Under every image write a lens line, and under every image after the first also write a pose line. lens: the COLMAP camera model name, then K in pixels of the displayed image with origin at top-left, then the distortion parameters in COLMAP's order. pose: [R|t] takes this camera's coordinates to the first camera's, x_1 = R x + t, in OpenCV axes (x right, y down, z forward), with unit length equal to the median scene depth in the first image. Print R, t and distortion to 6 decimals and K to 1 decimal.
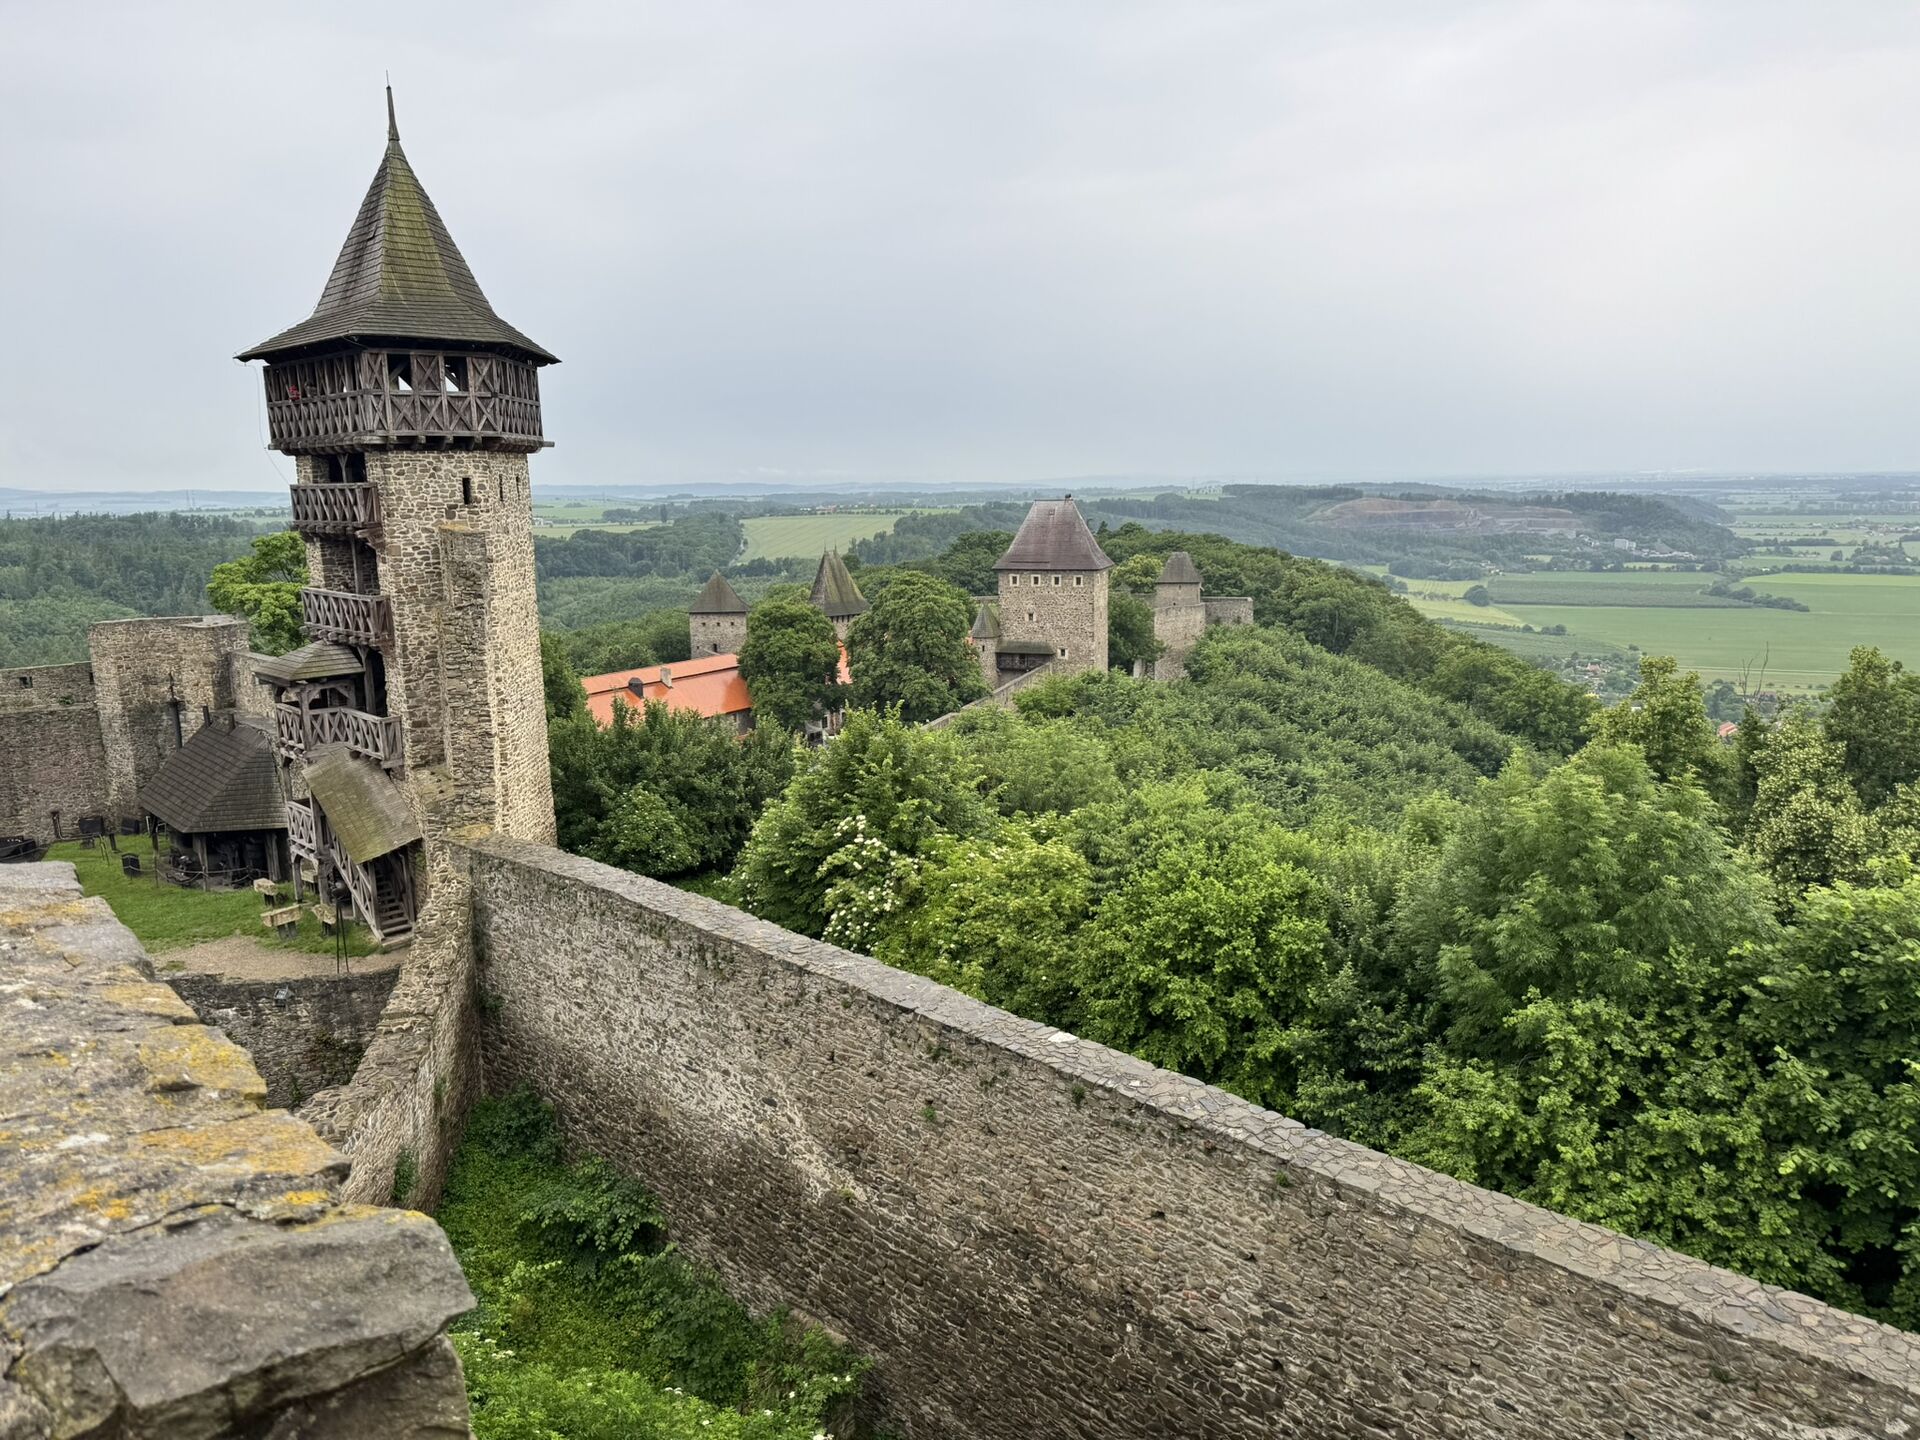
lens RADIAL K [[1342.4, 0, 962.8], [0, 1342.4, 731.7], [0, 0, 1]] dist [0.061858, -0.077527]
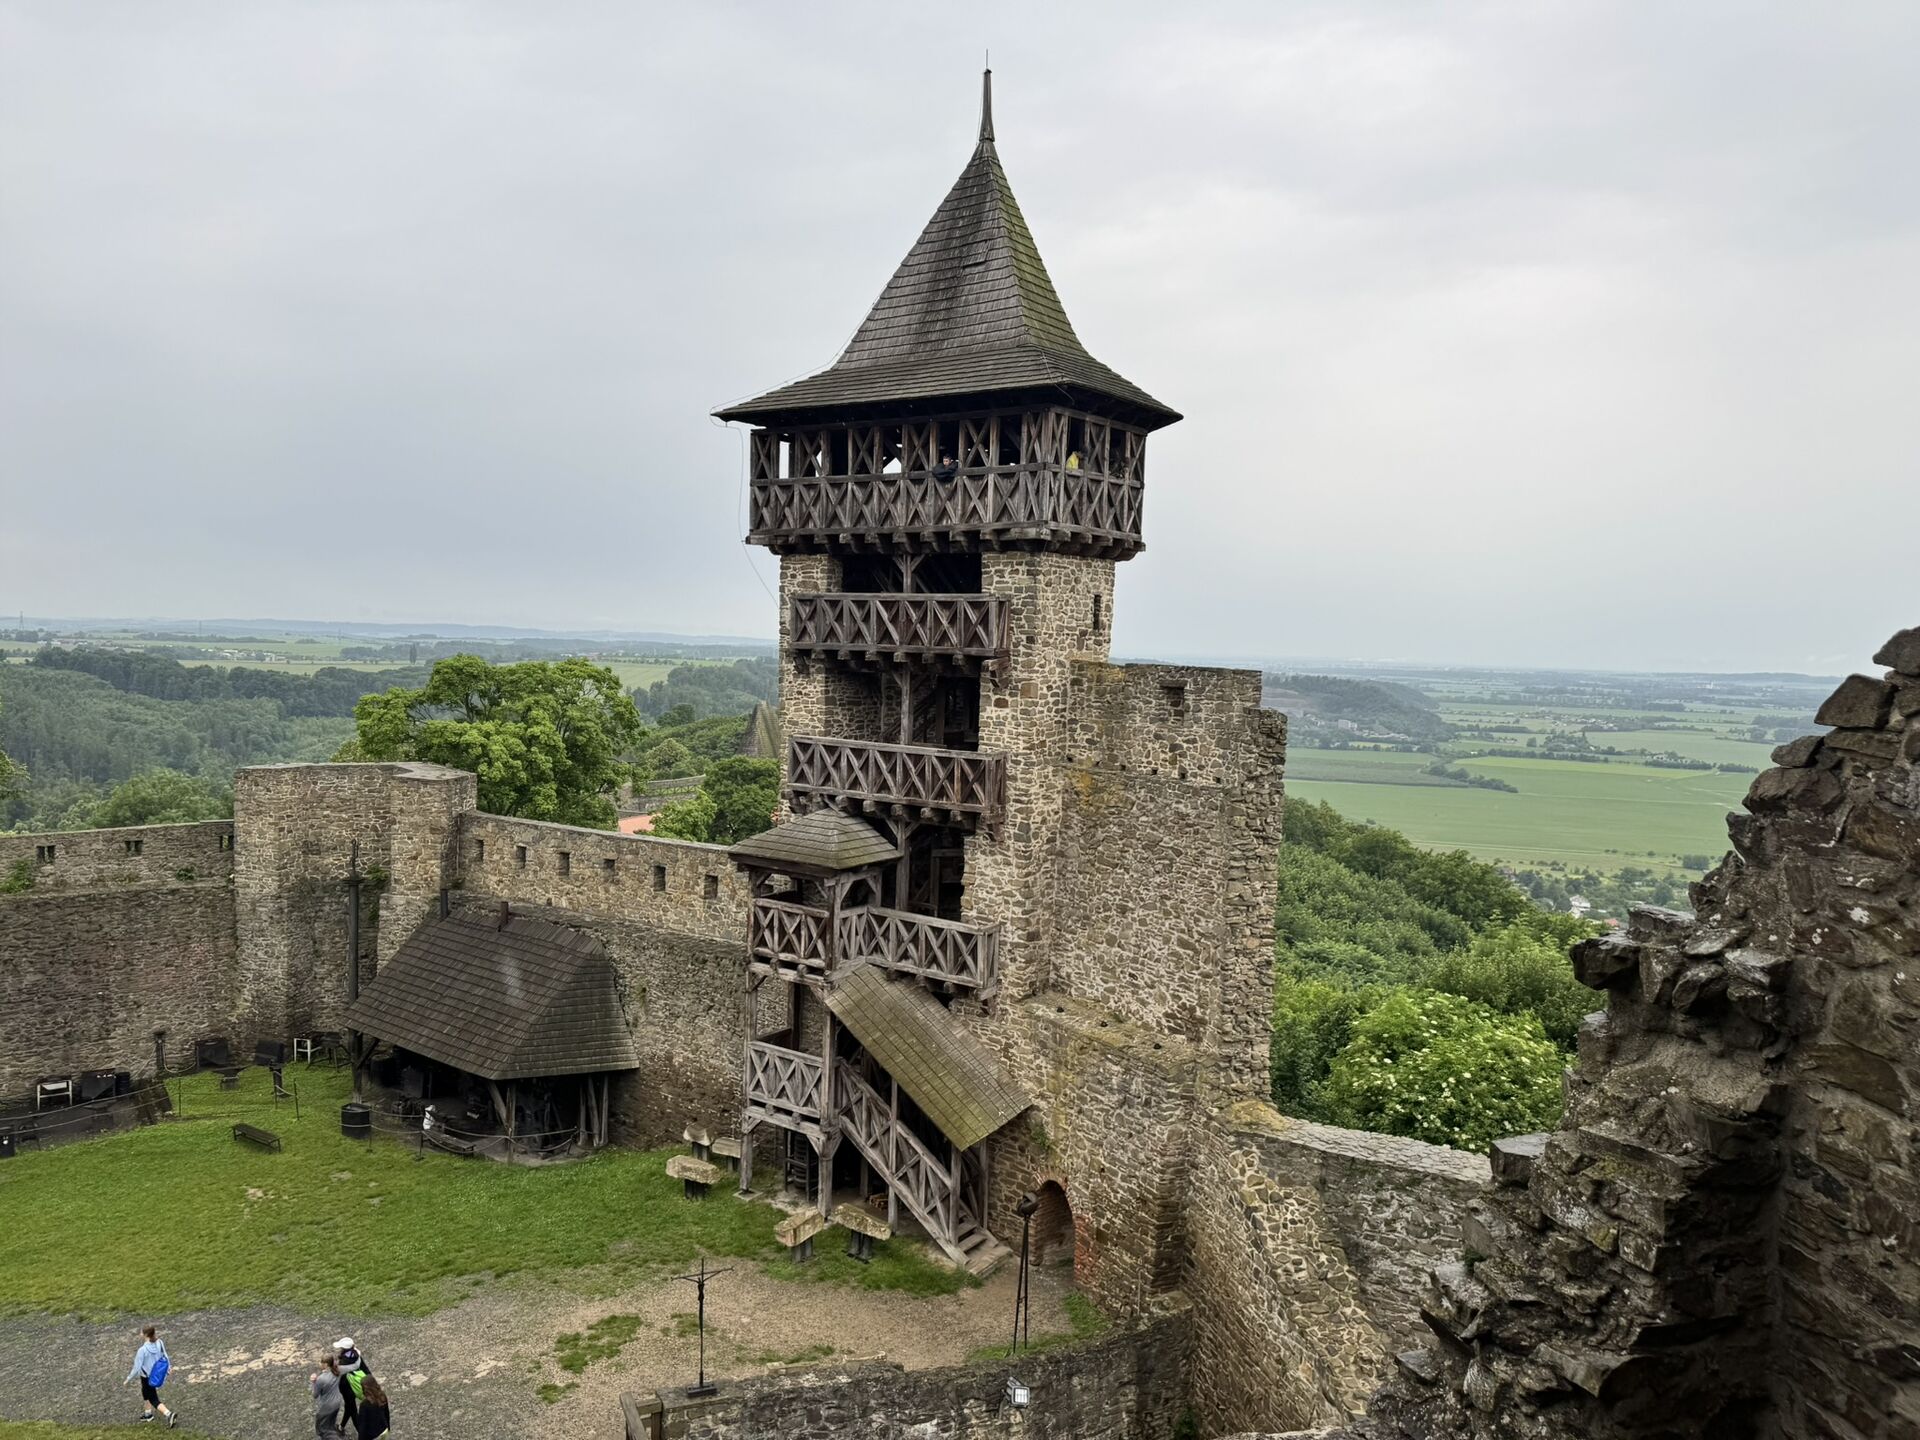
lens RADIAL K [[1342.4, 0, 940.1], [0, 1342.4, 723.1], [0, 0, 1]] dist [0.061858, -0.077527]
pose [[0.984379, 0.037905, 0.171936, -0.393587], [-0.016505, 0.992116, -0.124230, -0.019242], [-0.175290, 0.119452, 0.977243, 0.219616]]
